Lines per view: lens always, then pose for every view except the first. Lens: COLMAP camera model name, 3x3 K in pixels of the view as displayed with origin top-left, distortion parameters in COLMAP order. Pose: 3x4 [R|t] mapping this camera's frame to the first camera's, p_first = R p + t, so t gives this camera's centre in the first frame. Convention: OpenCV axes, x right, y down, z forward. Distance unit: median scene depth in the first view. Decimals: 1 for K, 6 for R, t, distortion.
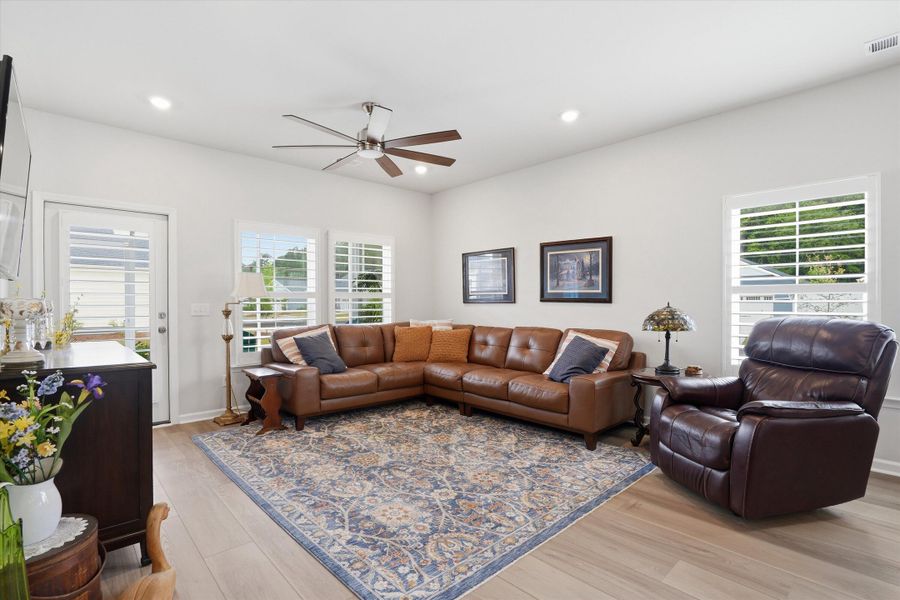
lens RADIAL K [[429.7, 0, 449.9], [0, 429.7, 305.6], [0, 0, 1]] dist [-0.021107, 0.000361]
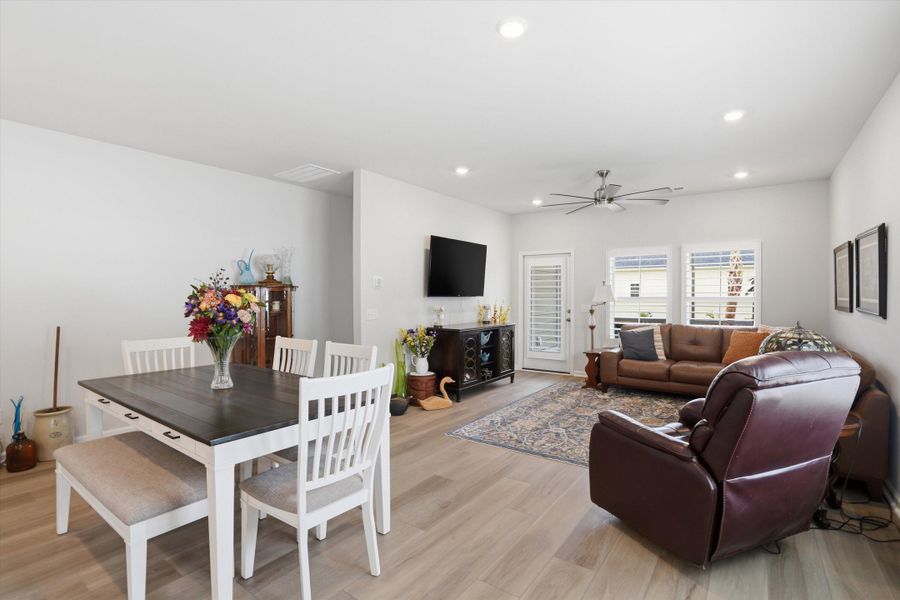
lens RADIAL K [[422.5, 0, 461.0], [0, 422.5, 296.5], [0, 0, 1]] dist [-0.025182, 0.000143]
pose [[0.210499, -0.000349, -0.977594, 0.926893], [-0.001593, 0.999998, -0.000700, -0.037303], [0.977593, 0.001705, 0.210498, 0.199668]]
